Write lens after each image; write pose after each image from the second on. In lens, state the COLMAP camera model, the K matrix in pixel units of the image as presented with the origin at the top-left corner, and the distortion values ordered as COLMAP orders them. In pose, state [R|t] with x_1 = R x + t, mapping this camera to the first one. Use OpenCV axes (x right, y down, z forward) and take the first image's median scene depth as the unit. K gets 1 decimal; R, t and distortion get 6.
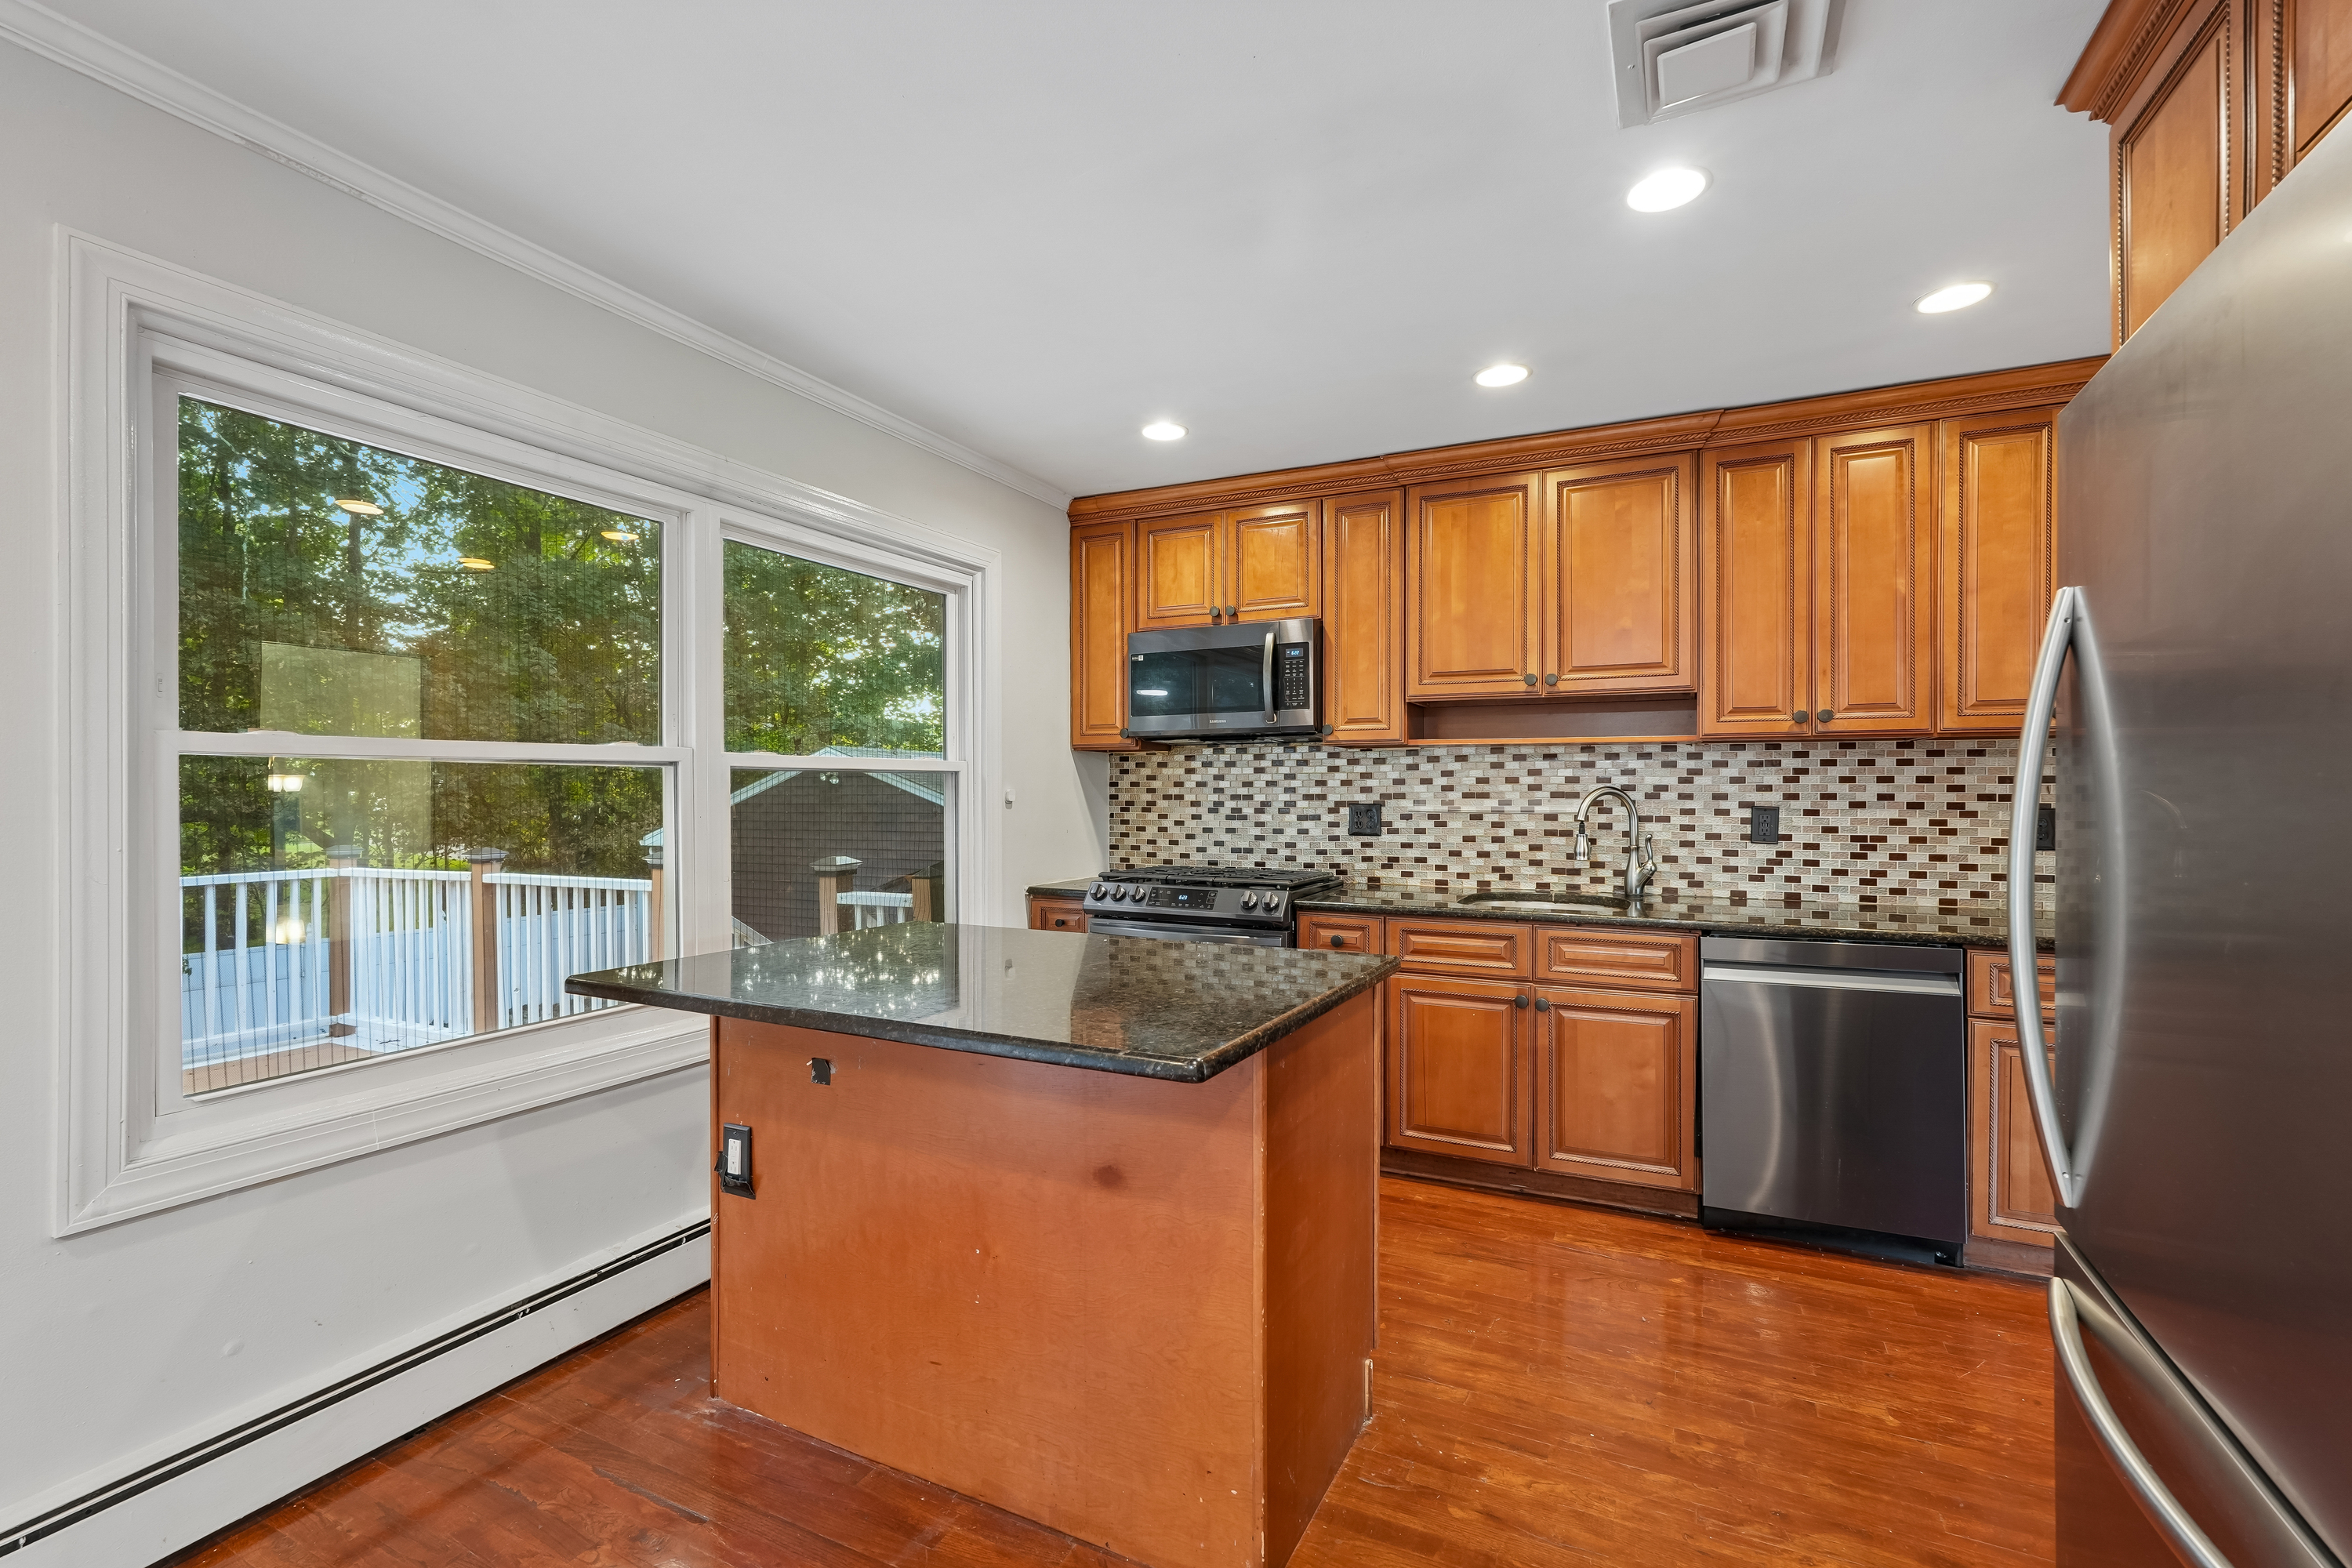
lens RADIAL K [[1038.0, 0, 1178.3], [0, 1038.0, 788.4], [0, 0, 1]] dist [-0.012744, 0.007572]
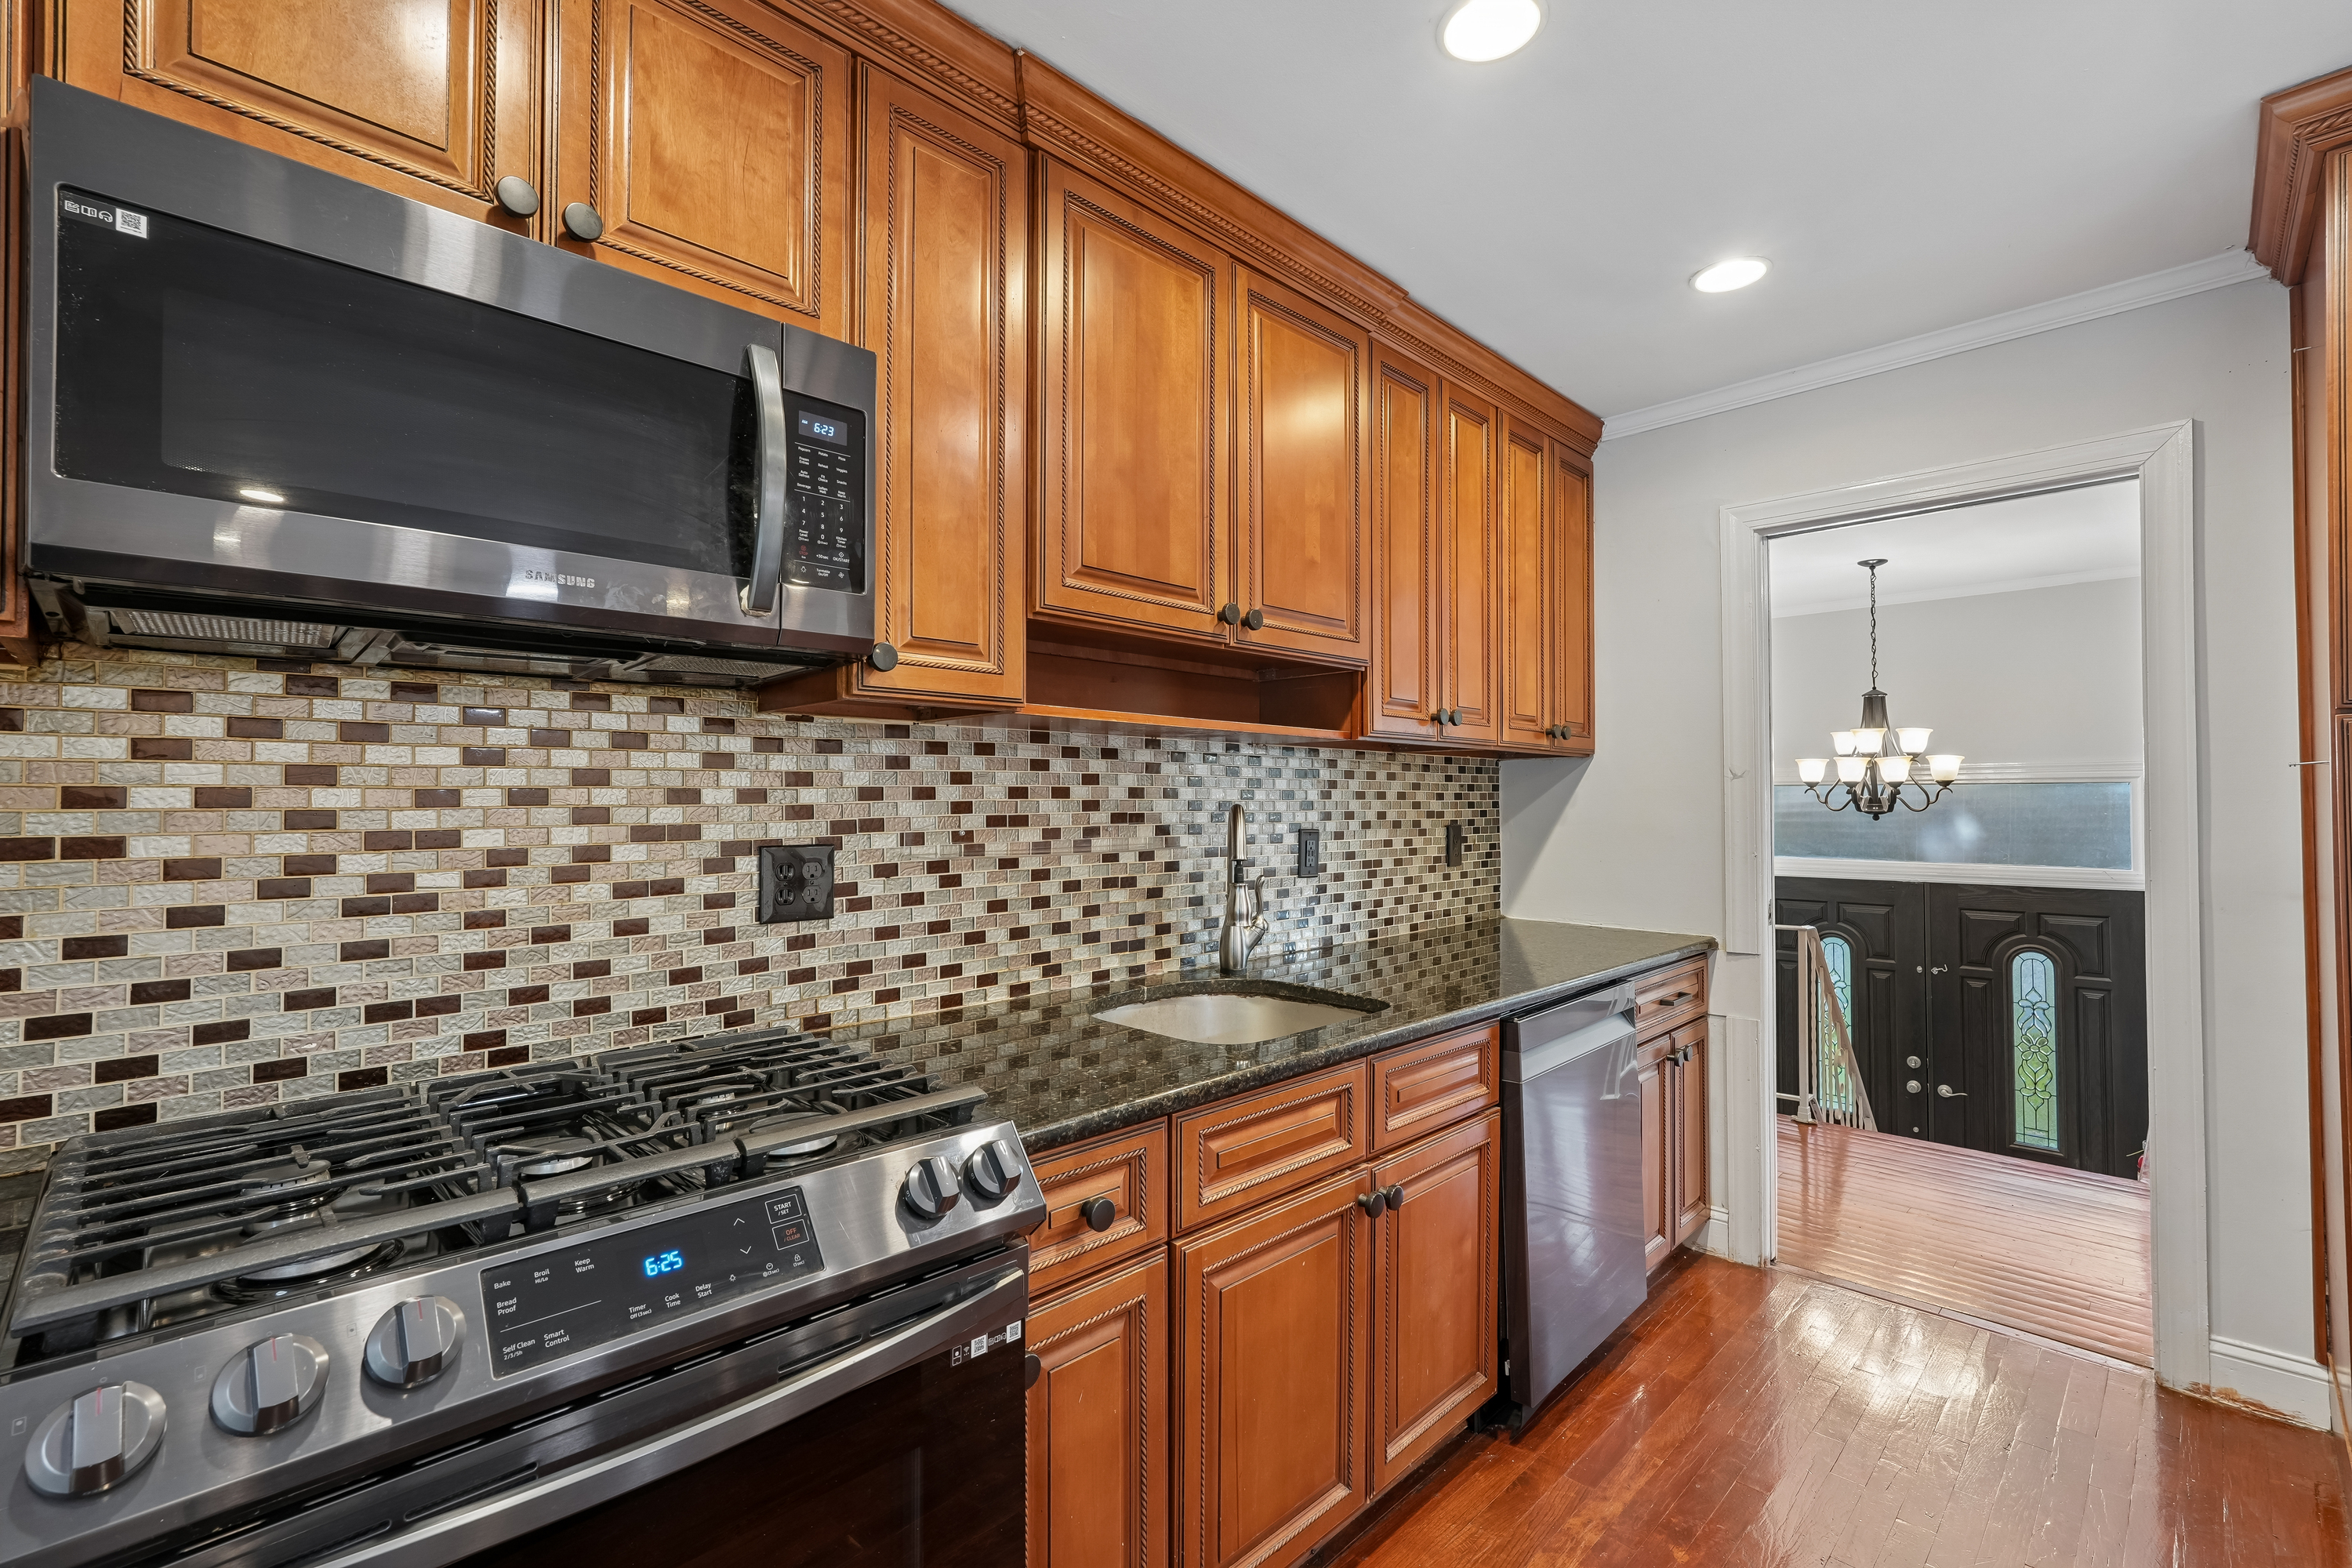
lens RADIAL K [[1038.0, 0, 1175.3], [0, 1038.0, 785.2], [0, 0, 1]] dist [-0.012744, 0.007572]
pose [[0.327582, 0.009624, 0.944774, -0.170955], [-0.006089, 0.999949, -0.008074, -0.007405], [-0.944803, -0.003107, 0.327624, 0.728381]]
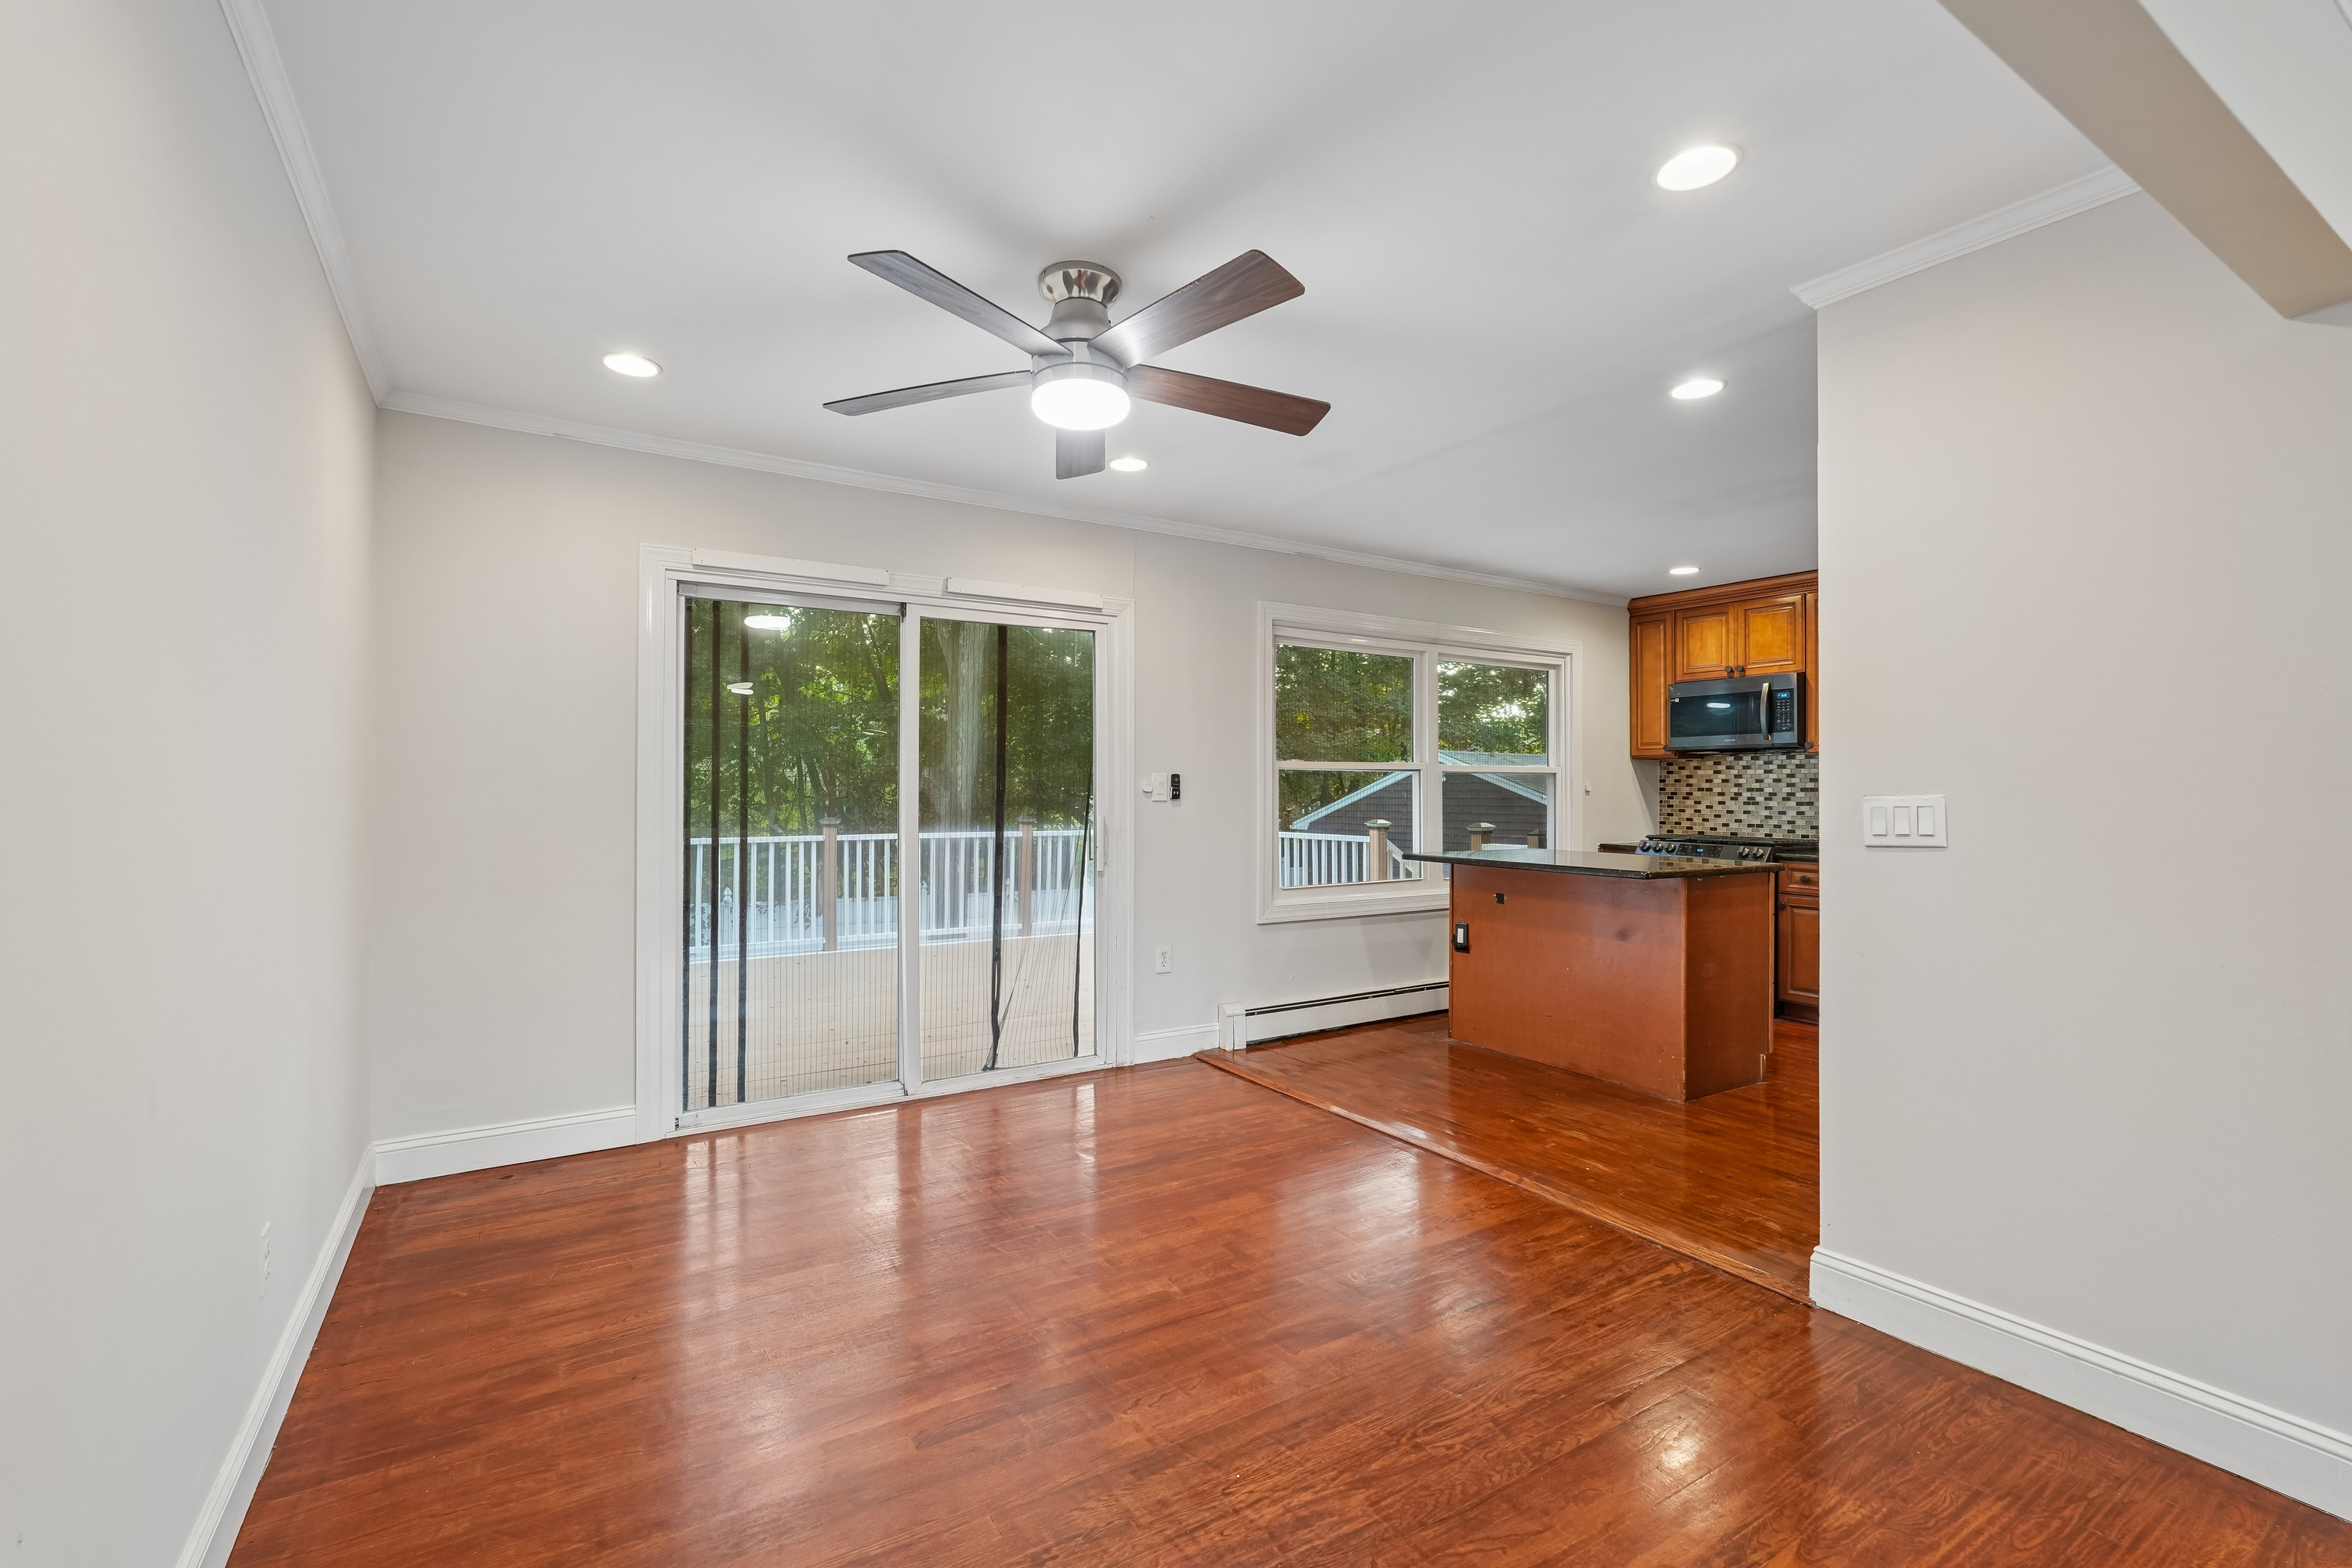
lens RADIAL K [[1038.0, 0, 1170.0], [0, 1038.0, 777.0], [0, 0, 1]] dist [-0.012744, 0.007572]
pose [[0.848844, -0.000961, -0.528643, 0.142350], [-0.004485, 0.999949, -0.009020, 0.008040], [0.528625, 0.010027, 0.848796, -0.741159]]
